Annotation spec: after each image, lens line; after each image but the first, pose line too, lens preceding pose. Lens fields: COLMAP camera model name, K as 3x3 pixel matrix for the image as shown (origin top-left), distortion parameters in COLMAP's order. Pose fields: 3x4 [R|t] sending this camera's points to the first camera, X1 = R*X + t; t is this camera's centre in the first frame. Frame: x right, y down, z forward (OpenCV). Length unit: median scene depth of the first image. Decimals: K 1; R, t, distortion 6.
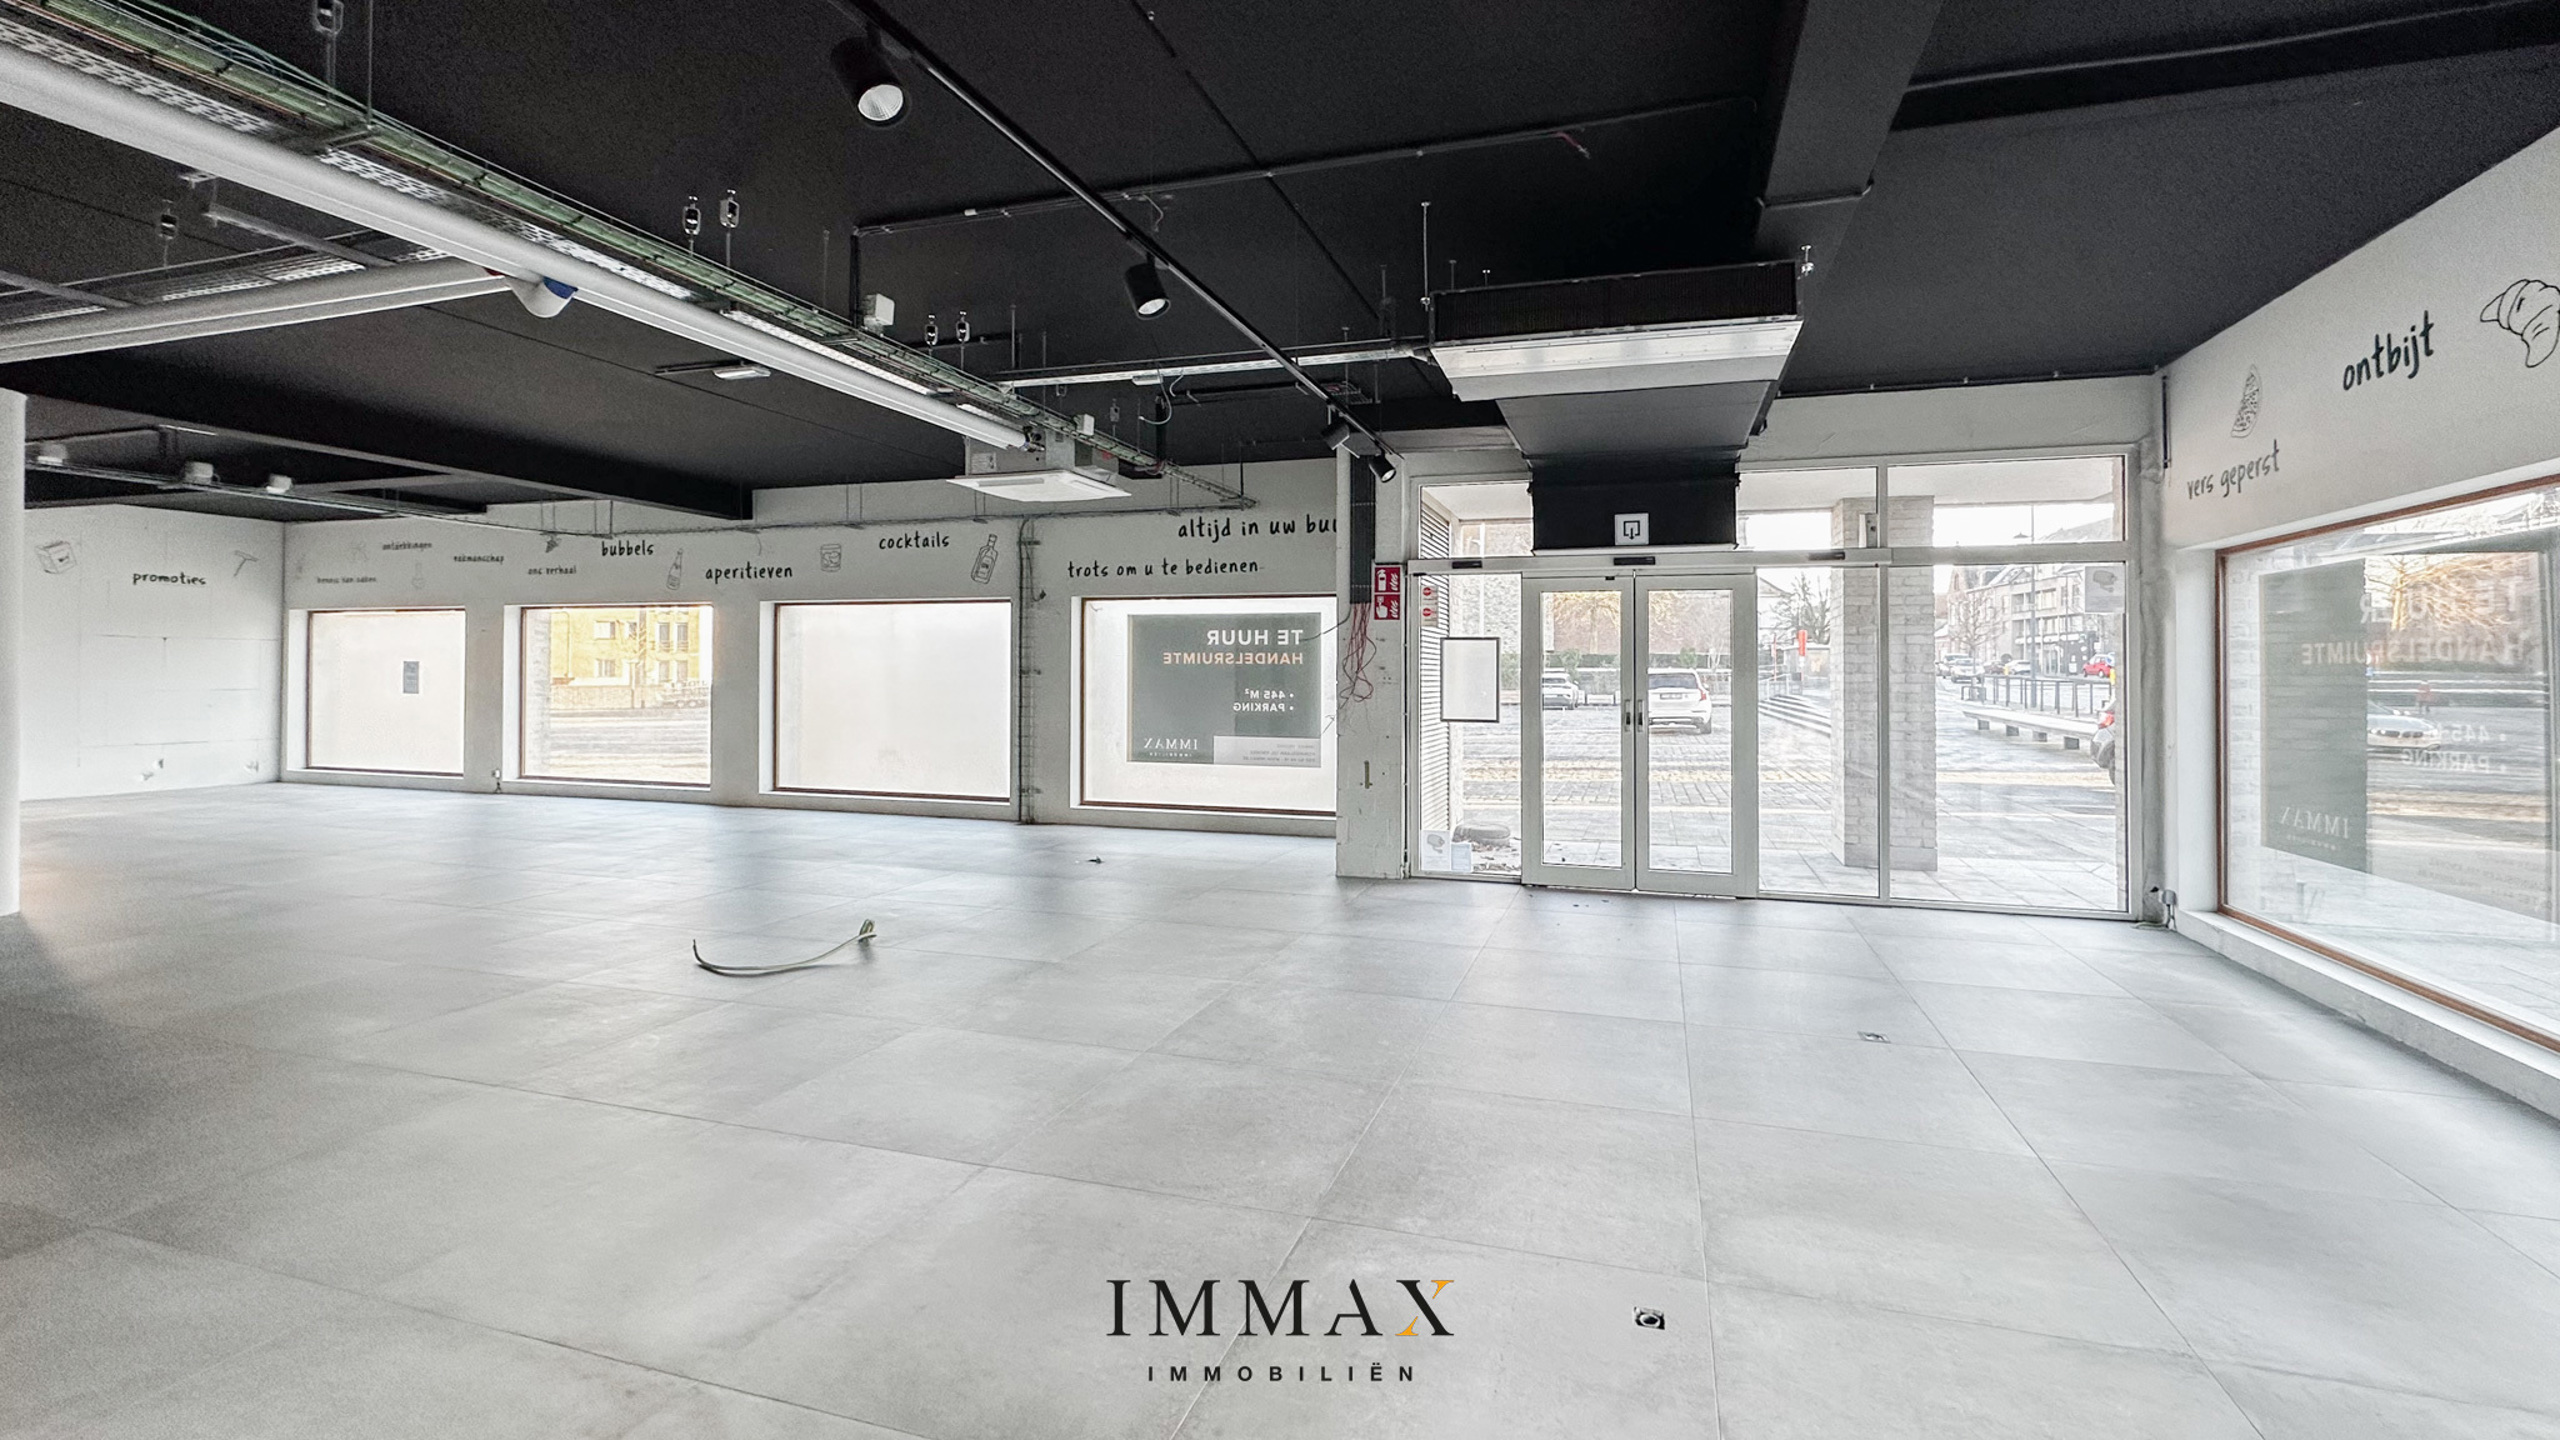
lens RADIAL K [[1039.5, 0, 1285.1], [0, 1039.5, 657.7], [0, 0, 1]] dist [-0.001320, -0.000057]
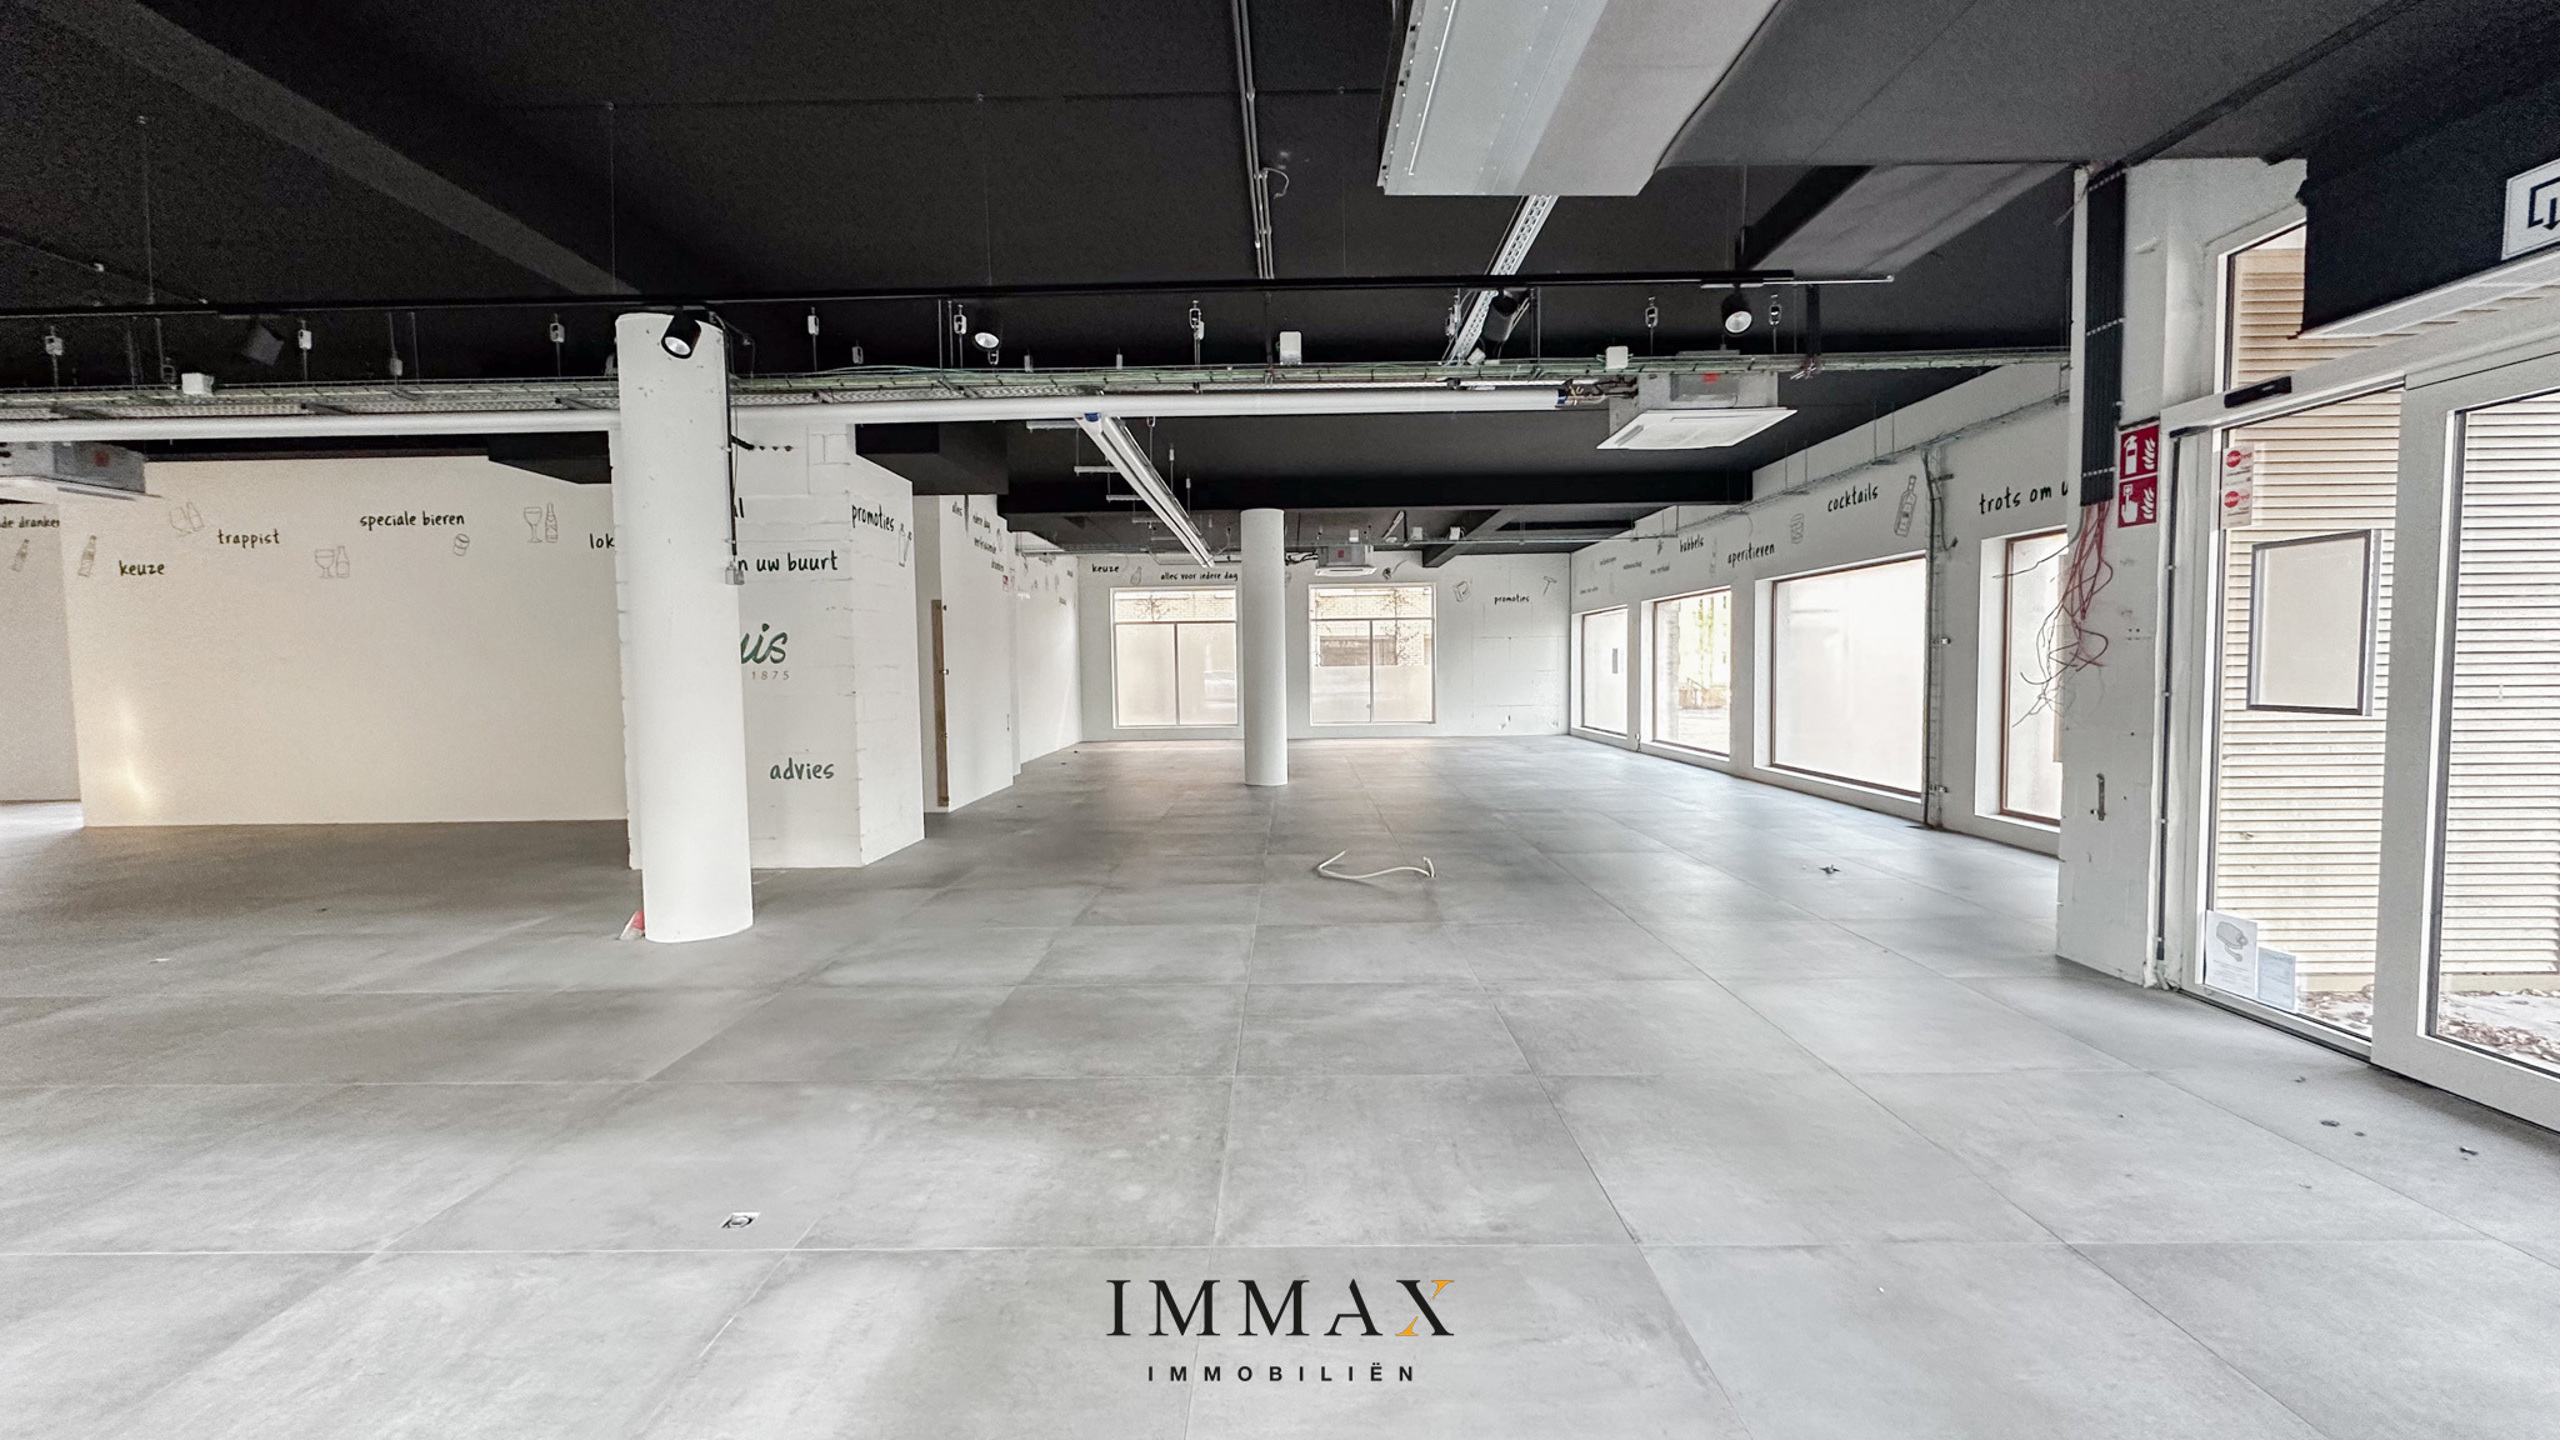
lens RADIAL K [[1012.7, 0, 1295.3], [0, 1012.7, 722.2], [0, 0, 1]] dist [-0.000783, 0.000143]
pose [[0.311963, 0.043090, -0.949117, 0.476602], [0.029407, 0.998054, 0.054978, 0.025918], [0.949639, -0.045062, 0.310089, 0.395496]]
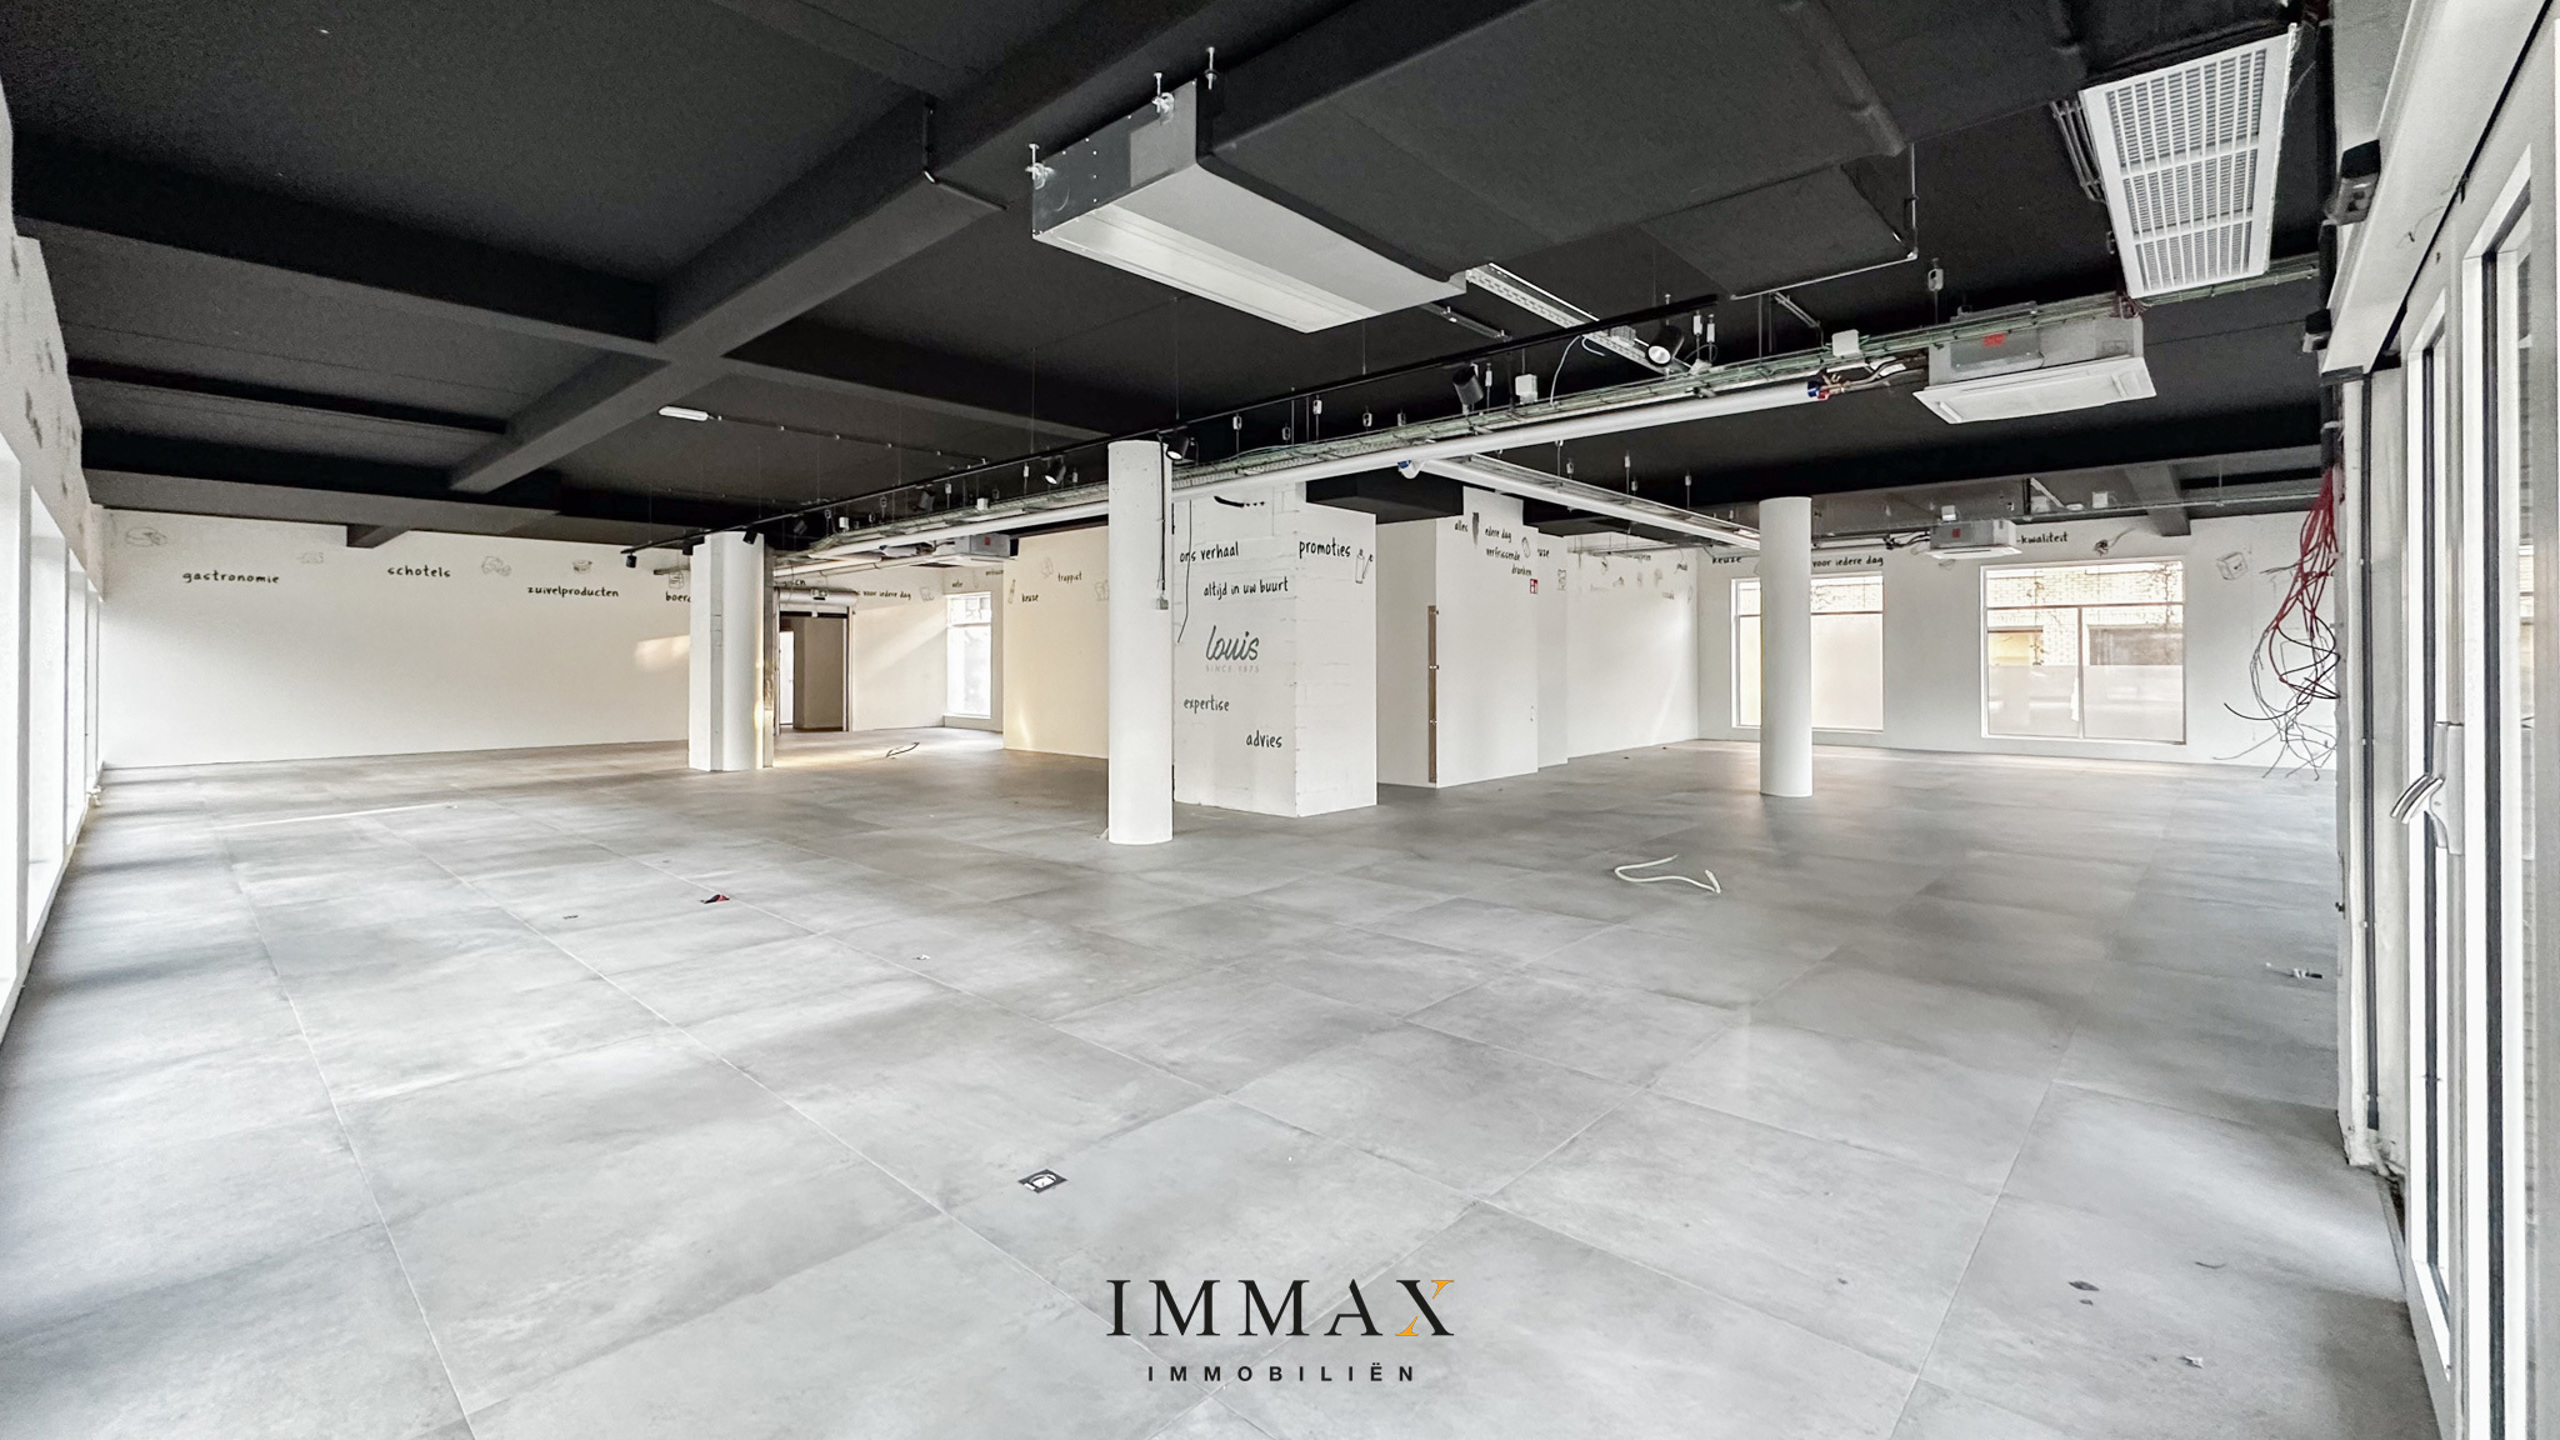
lens RADIAL K [[1039.5, 0, 1285.1], [0, 1039.5, 657.7], [0, 0, 1]] dist [-0.001320, -0.000057]
pose [[-0.395604, -0.007620, -0.918389, 0.617547], [0.011586, 0.999845, -0.013287, 0.023647], [0.918348, -0.015897, -0.395455, 0.772101]]
